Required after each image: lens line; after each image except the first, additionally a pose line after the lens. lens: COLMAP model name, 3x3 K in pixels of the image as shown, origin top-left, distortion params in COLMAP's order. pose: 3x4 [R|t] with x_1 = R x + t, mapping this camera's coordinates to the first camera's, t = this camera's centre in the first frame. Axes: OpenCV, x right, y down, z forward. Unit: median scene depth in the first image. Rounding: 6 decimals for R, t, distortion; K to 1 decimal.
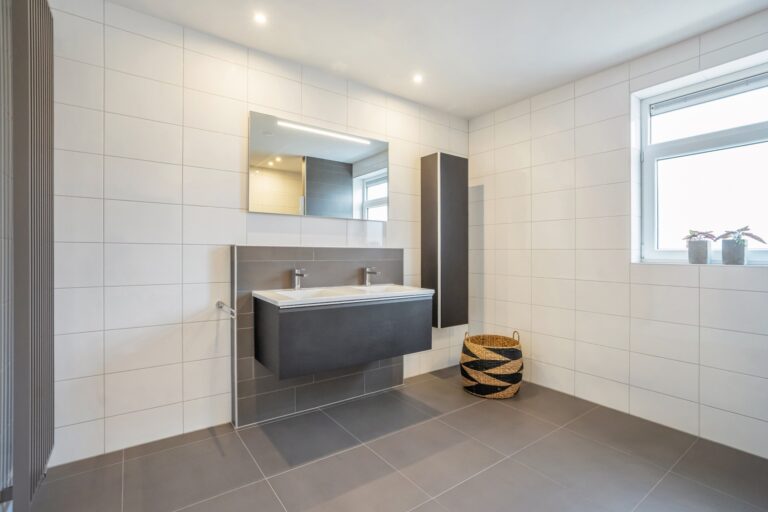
lens RADIAL K [[359.5, 0, 387.2], [0, 359.5, 255.6], [0, 0, 1]] dist [-0.002942, 0.000173]
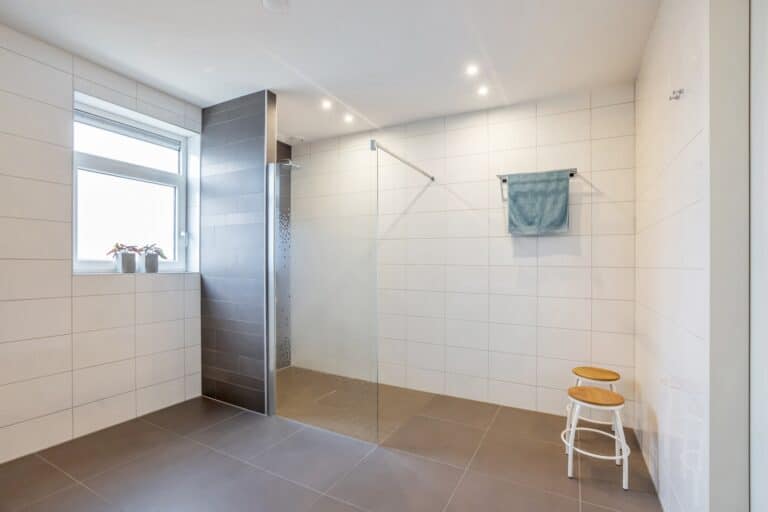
lens RADIAL K [[359.5, 0, 387.2], [0, 359.5, 255.6], [0, 0, 1]] dist [-0.002942, 0.000173]
pose [[-0.441314, 0.009398, 0.897304, -0.561480], [-0.000777, 0.999941, -0.010855, -0.021906], [-0.897353, -0.005487, -0.441280, 0.764030]]
